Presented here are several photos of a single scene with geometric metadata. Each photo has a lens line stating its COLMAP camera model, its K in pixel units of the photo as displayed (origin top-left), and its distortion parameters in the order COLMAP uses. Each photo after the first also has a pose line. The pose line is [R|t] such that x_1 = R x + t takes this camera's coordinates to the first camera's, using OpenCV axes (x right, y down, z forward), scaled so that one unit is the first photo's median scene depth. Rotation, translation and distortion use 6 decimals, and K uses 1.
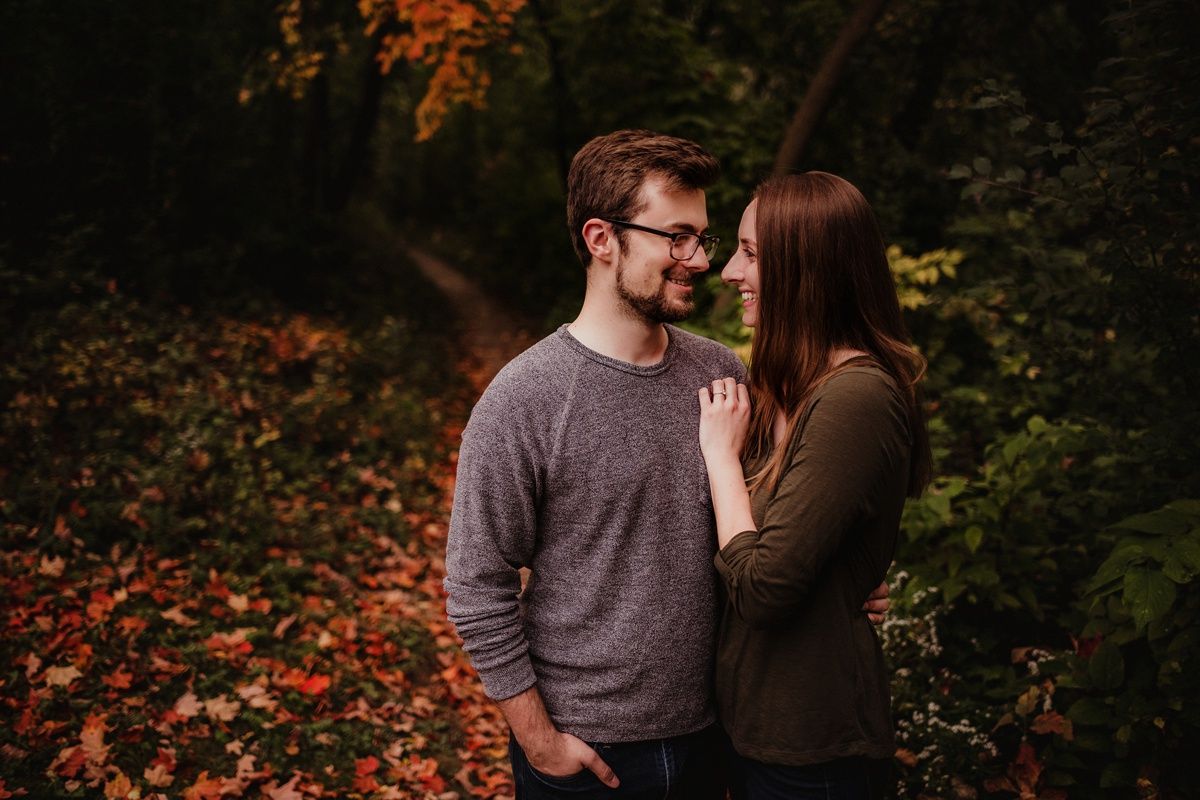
lens RADIAL K [[1182.6, 0, 600.0], [0, 1182.6, 400.0], [0, 0, 1]] dist [0.005353, 0.006923]
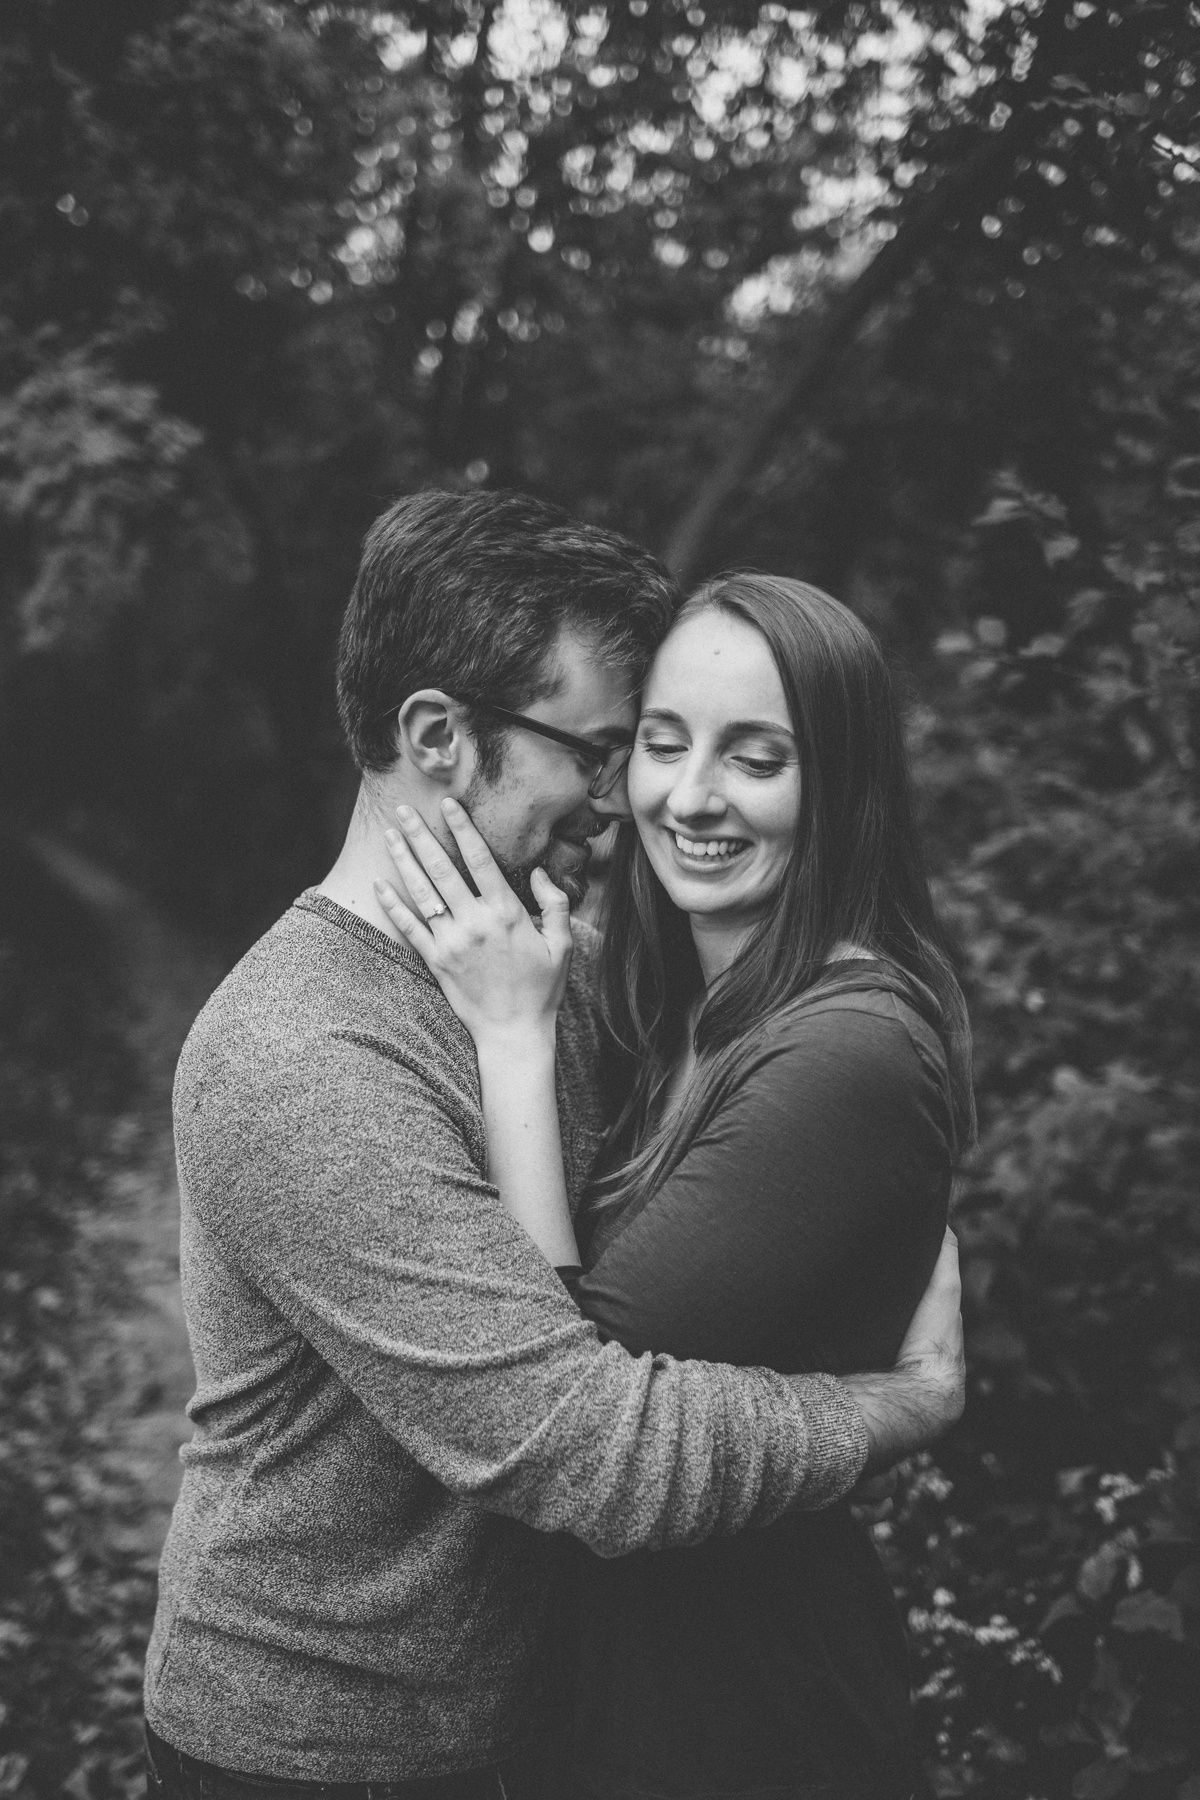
lens RADIAL K [[1773.9, 0, 605.6], [0, 1773.9, 916.6], [0, 0, 1]] dist [0.005353, 0.006923]
pose [[0.988771, -0.017185, 0.148447, 0.004728], [0.029569, 0.996225, -0.081620, 0.003295], [-0.146484, 0.085093, 0.985546, 0.118637]]
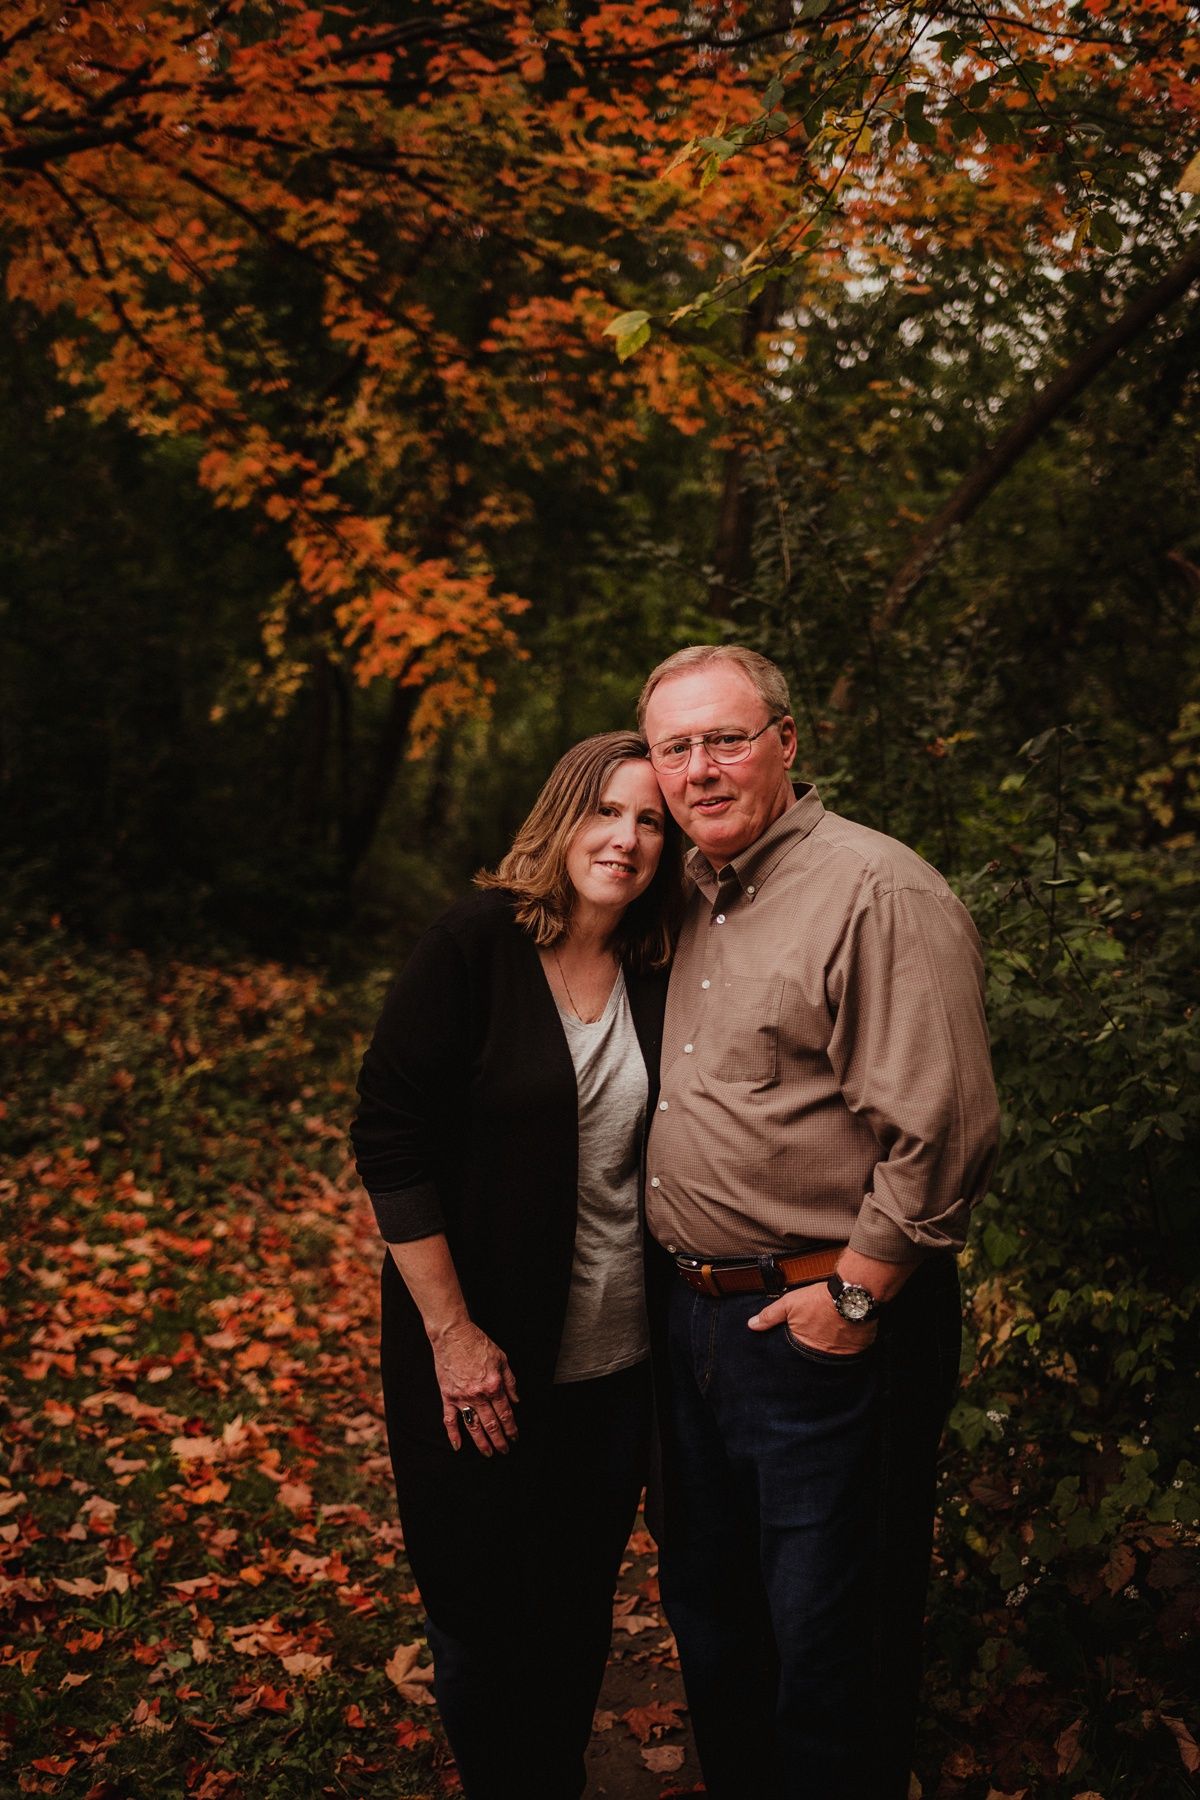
lens RADIAL K [[1848.1, 0, 600.0], [0, 1848.1, 900.0], [0, 0, 1]] dist [0.011107, -0.011982]
pose [[0.992507, -0.007224, -0.121976, 0.287395], [-0.010939, 0.988989, -0.147583, 0.152455], [0.121699, 0.147812, 0.981499, -0.565092]]
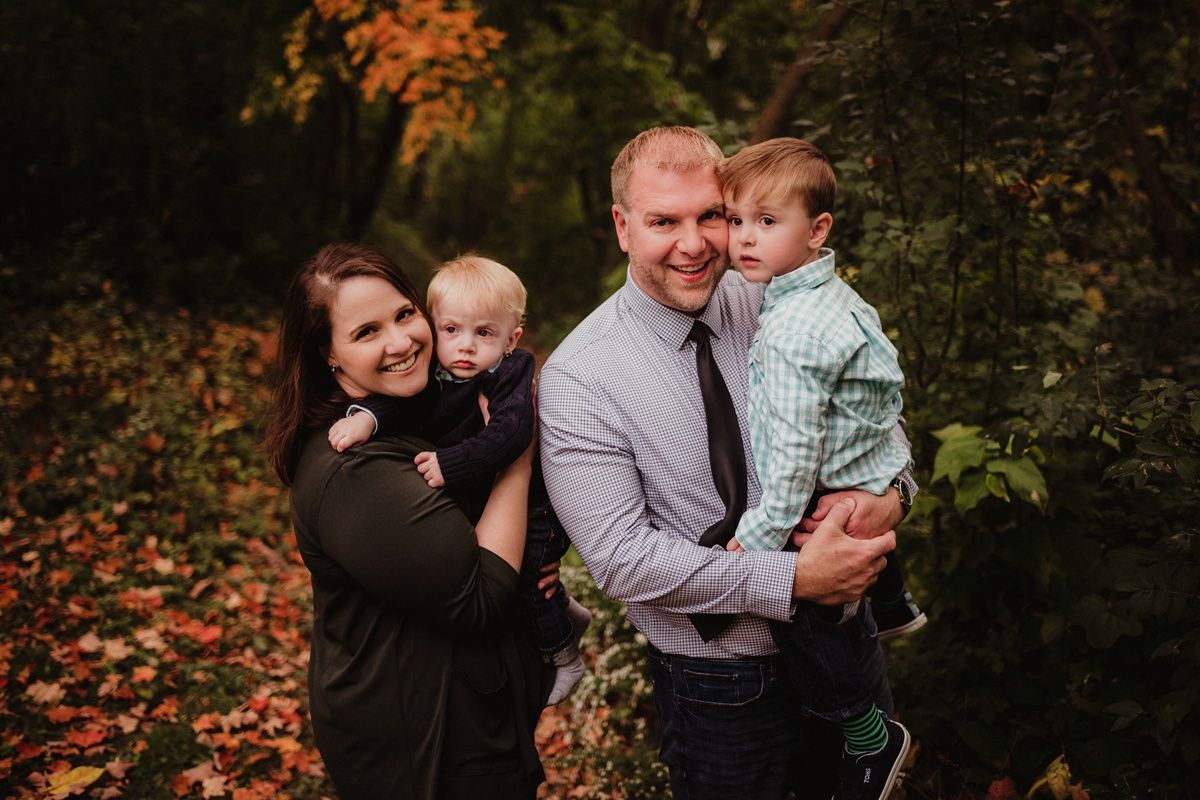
lens RADIAL K [[1175.5, 0, 597.6], [0, 1175.5, 407.6], [0, 0, 1]] dist [0.003650, -0.001397]
pose [[0.998104, 0.033522, -0.051630, 0.158949], [-0.034379, 0.999284, -0.015808, 0.026480], [0.051063, 0.017553, 0.998541, -0.091410]]
